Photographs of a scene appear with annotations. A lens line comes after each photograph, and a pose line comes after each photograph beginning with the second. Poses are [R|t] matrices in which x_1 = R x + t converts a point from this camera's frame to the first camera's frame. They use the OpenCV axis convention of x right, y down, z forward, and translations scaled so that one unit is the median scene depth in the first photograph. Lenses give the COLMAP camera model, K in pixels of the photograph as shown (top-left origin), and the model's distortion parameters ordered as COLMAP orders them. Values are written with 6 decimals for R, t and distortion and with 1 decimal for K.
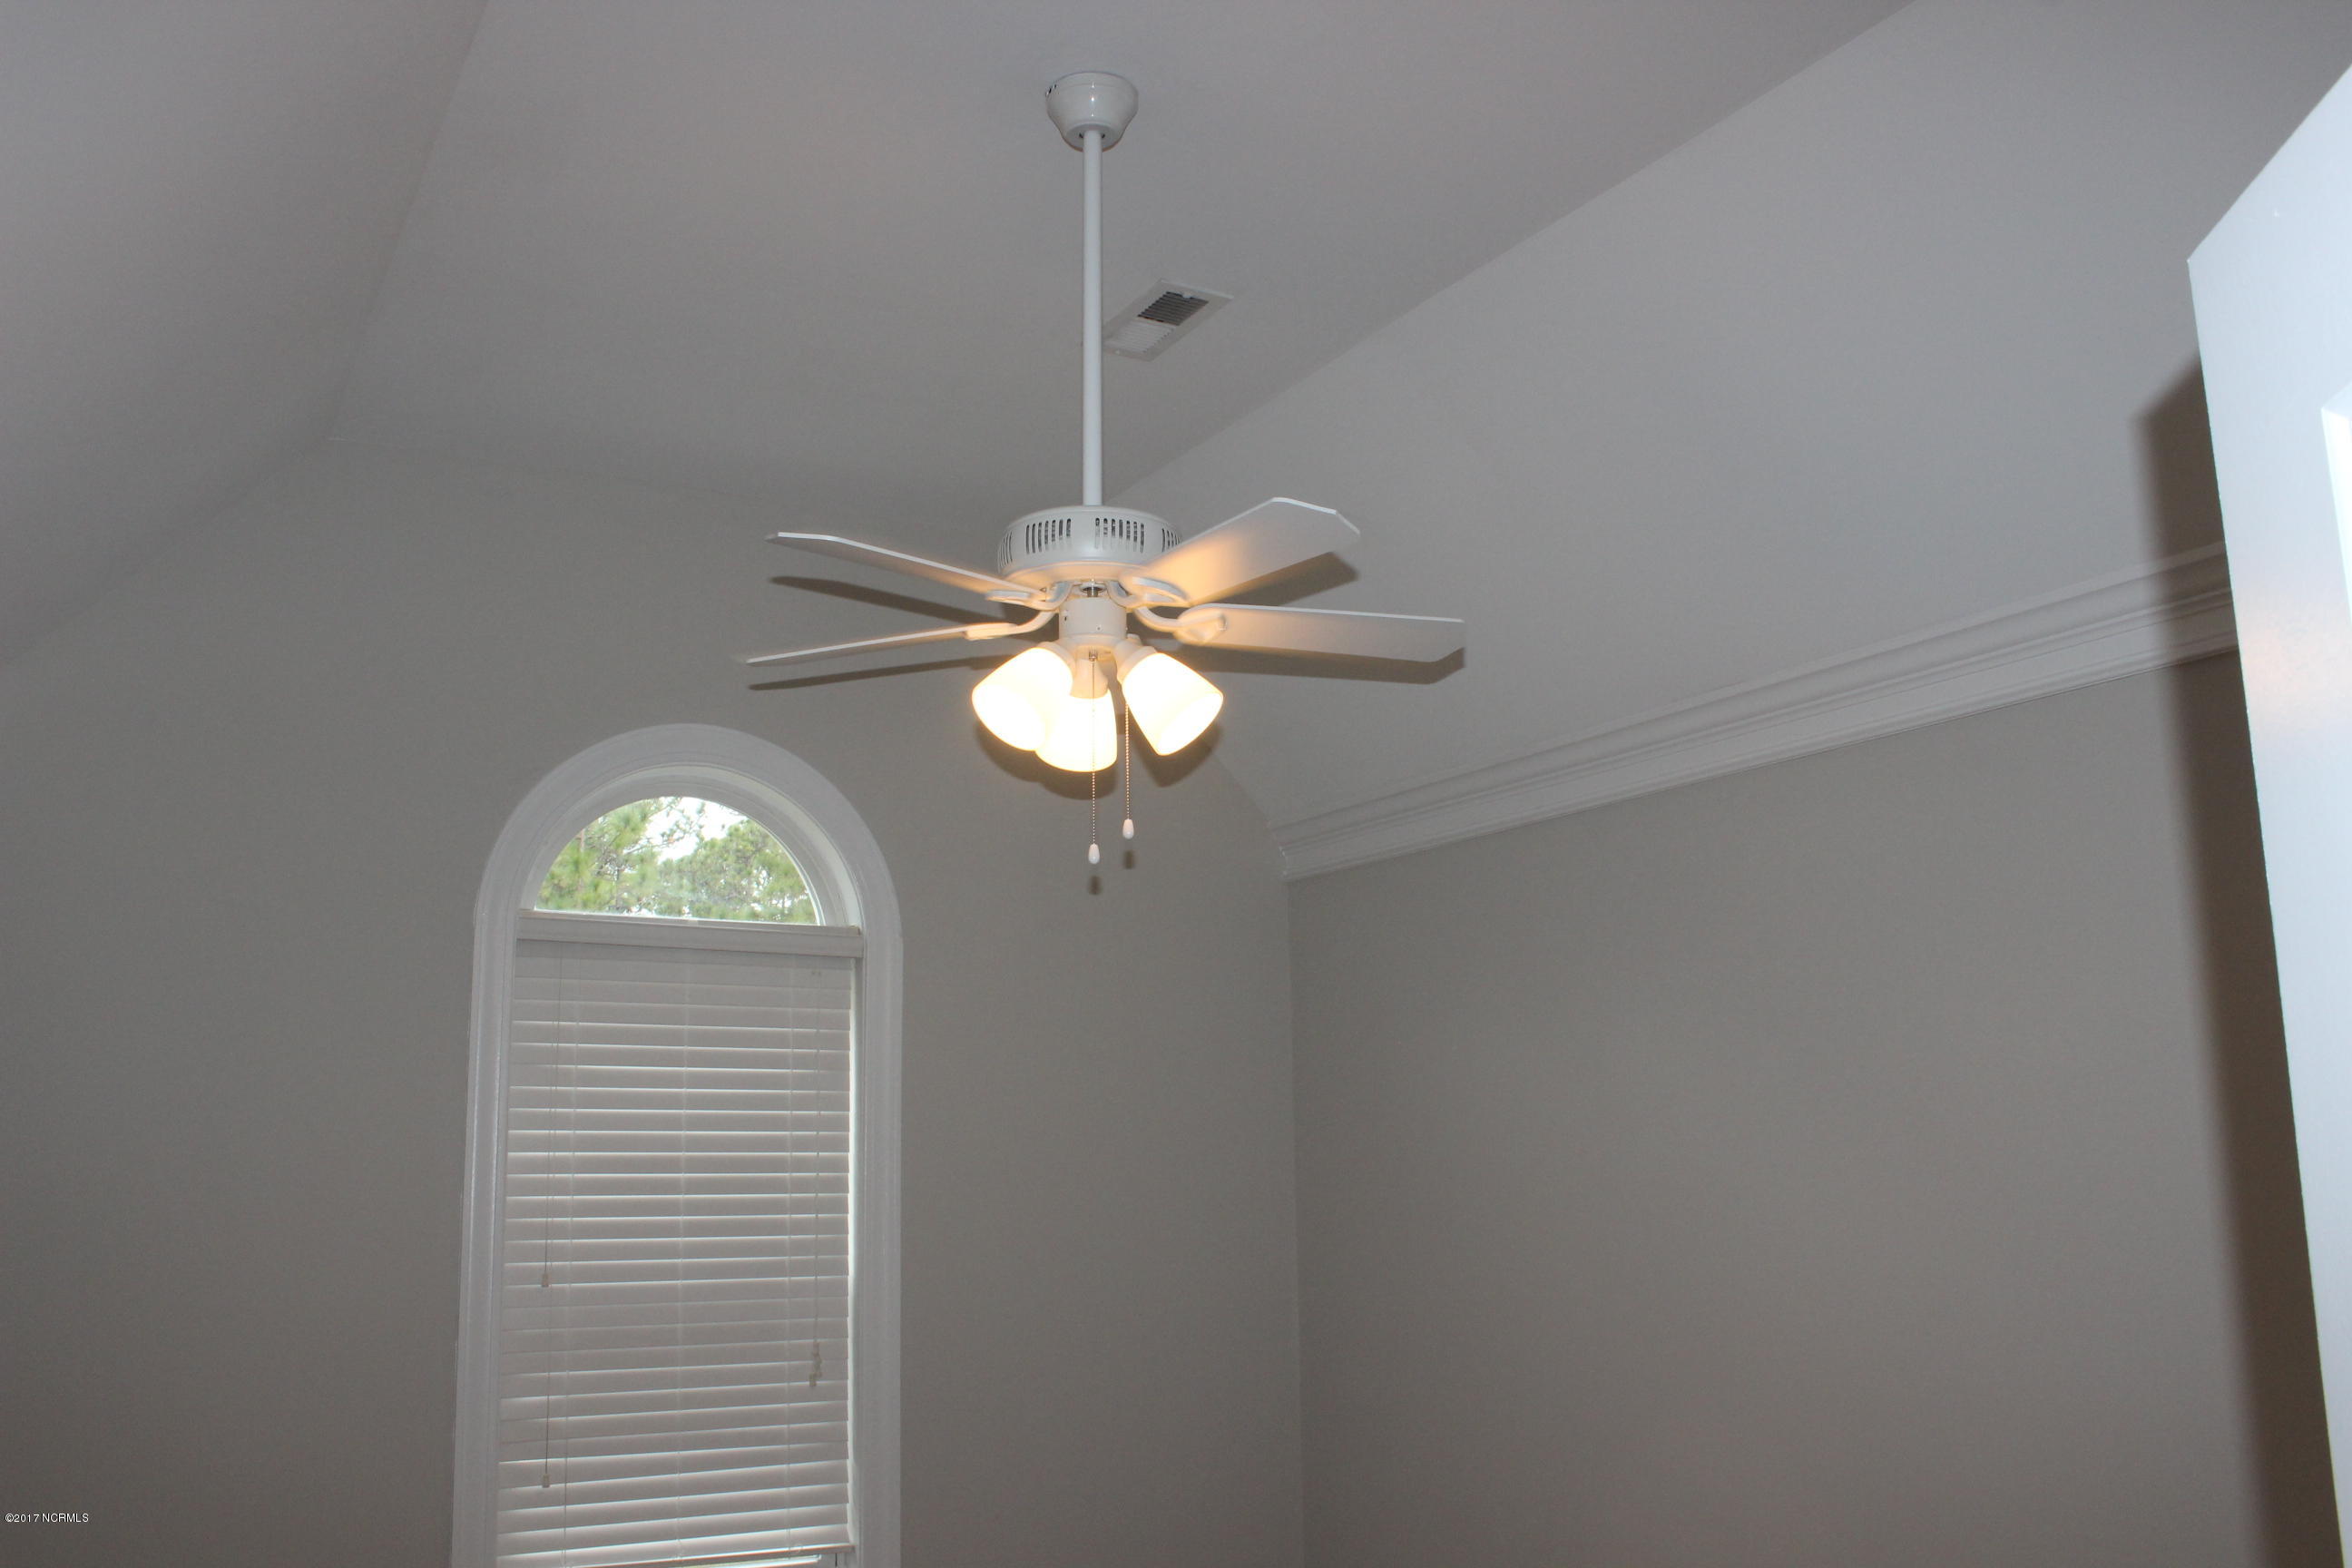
lens RADIAL K [[2010.0, 0, 1135.9], [0, 2010.0, 787.4], [0, 0, 1]] dist [-0.160963, 0.187448]
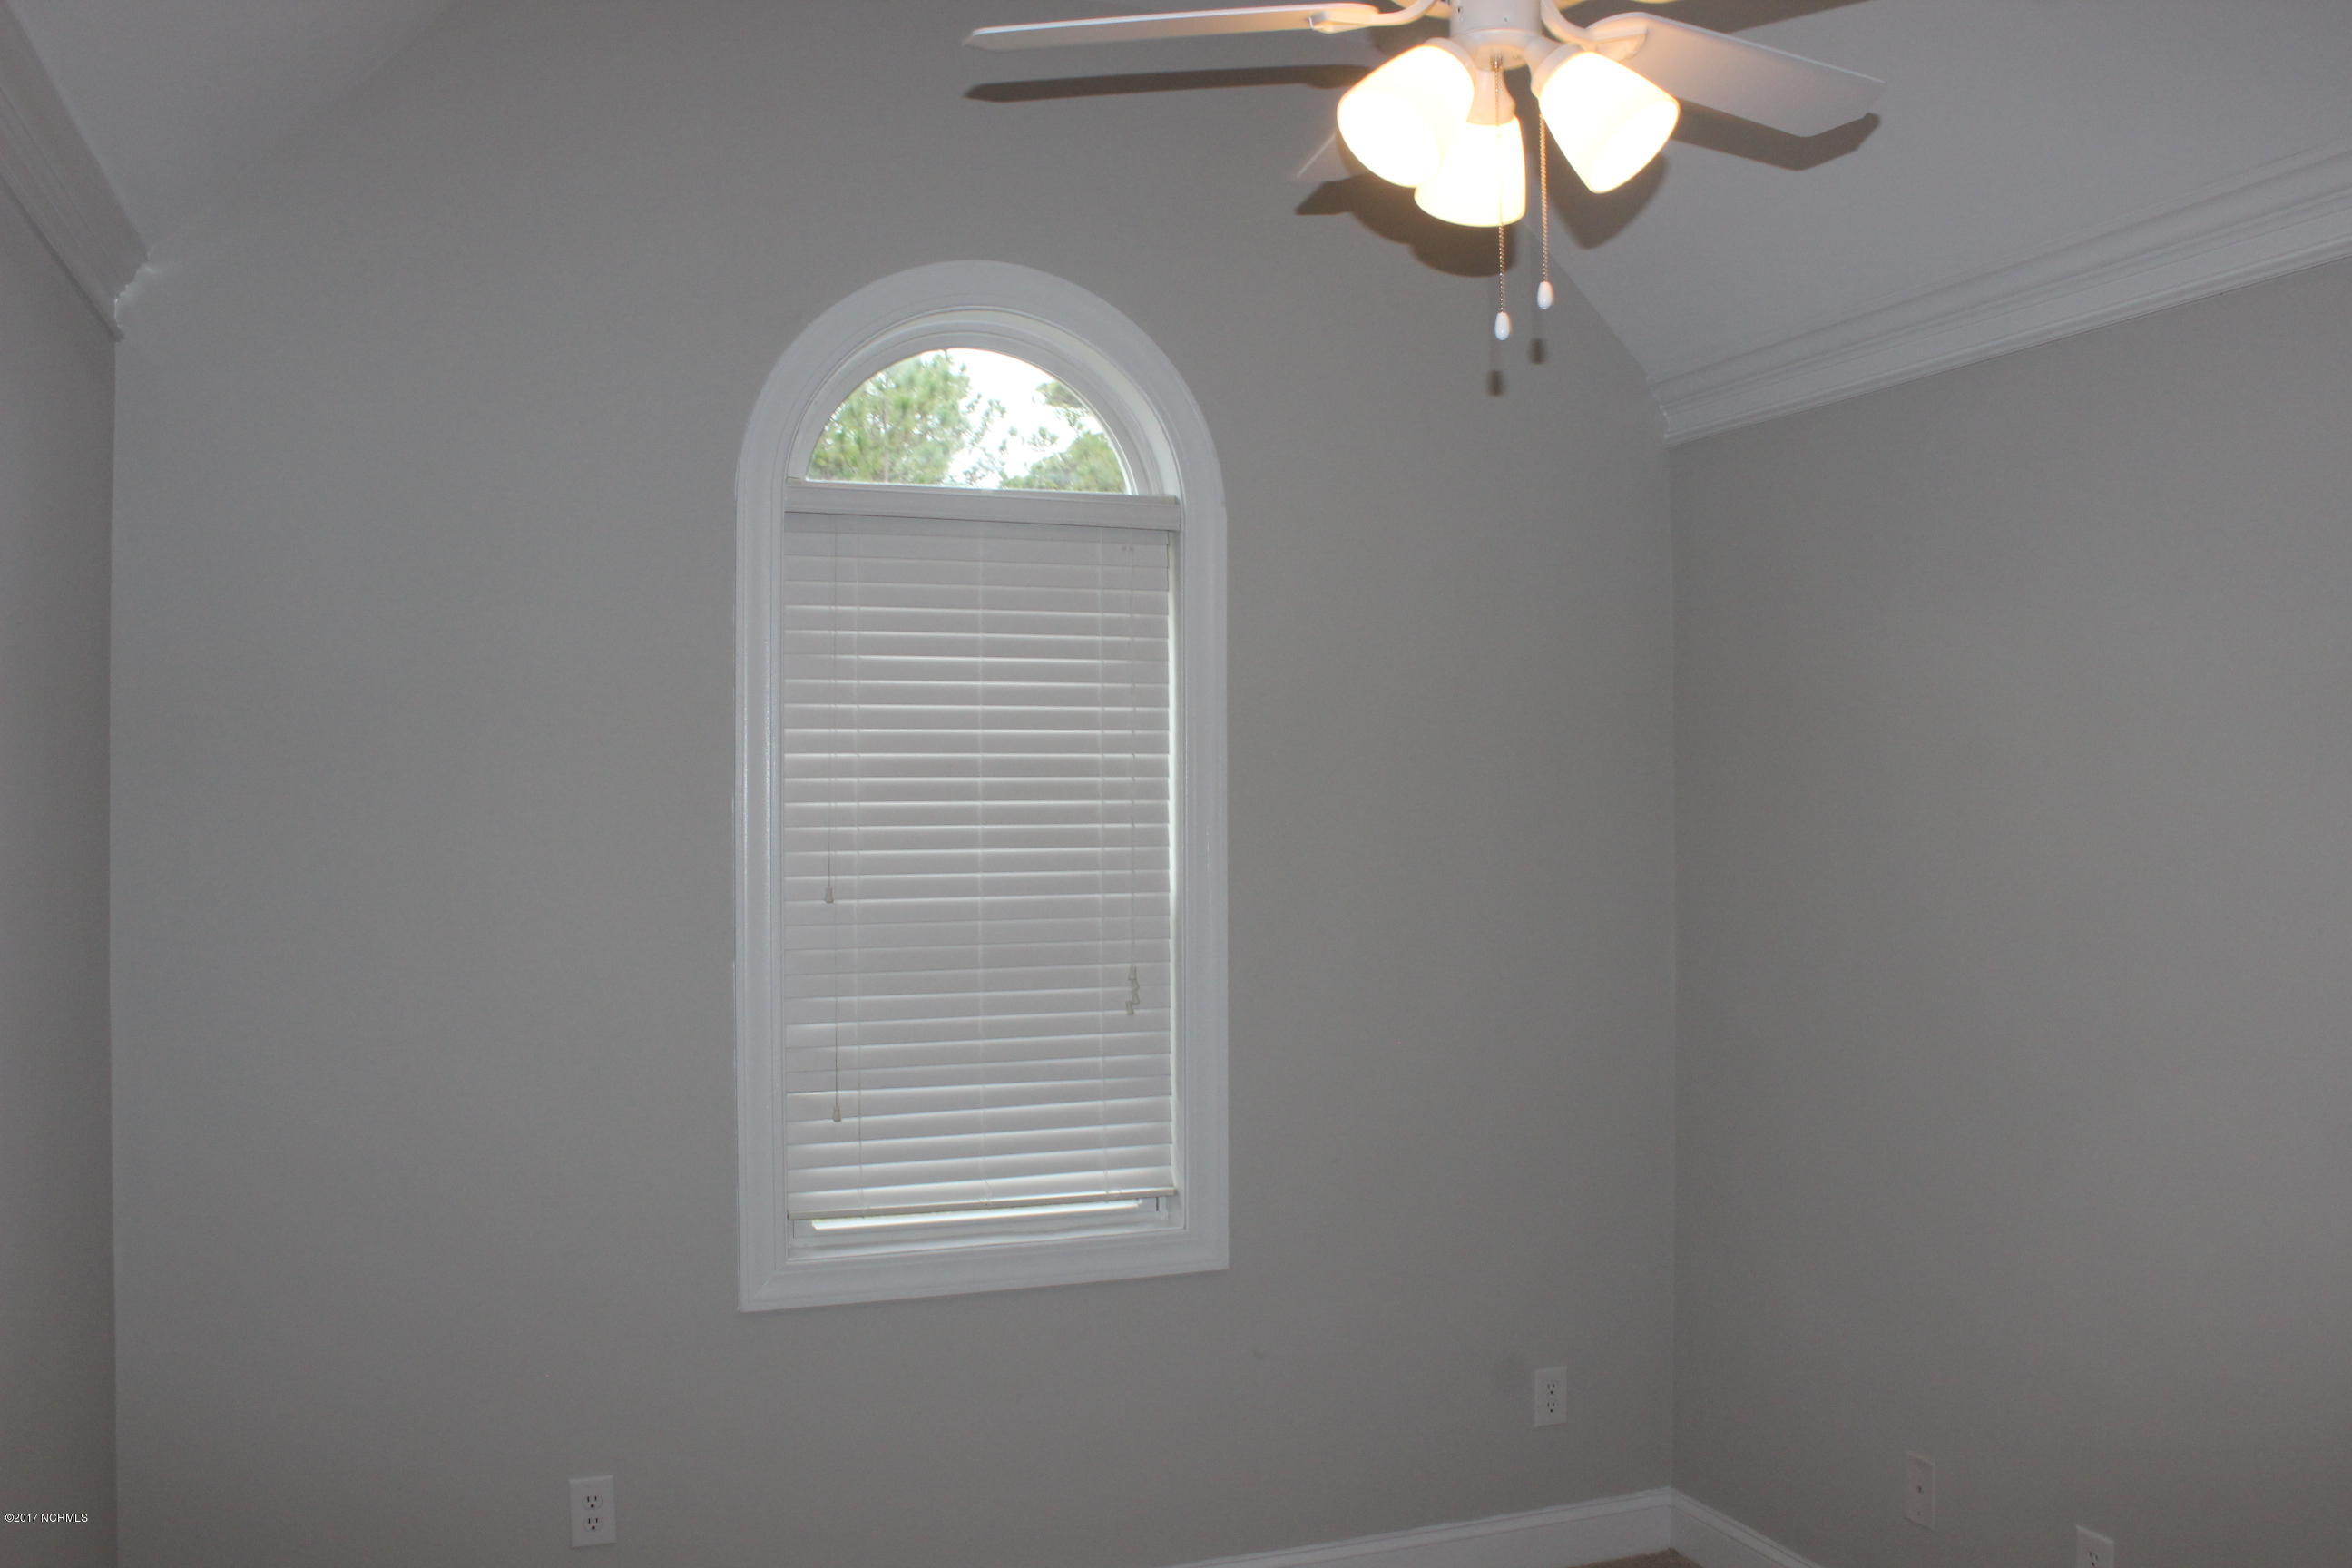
lens RADIAL K [[1985.2, 0, 1175.9], [0, 1985.2, 811.0], [0, 0, 1]] dist [-0.179169, 0.174249]
pose [[0.991557, 0.008605, -0.129386, -0.028863], [0.016171, 0.981801, 0.189224, 0.044669], [0.128660, -0.189718, 0.973372, 0.153742]]
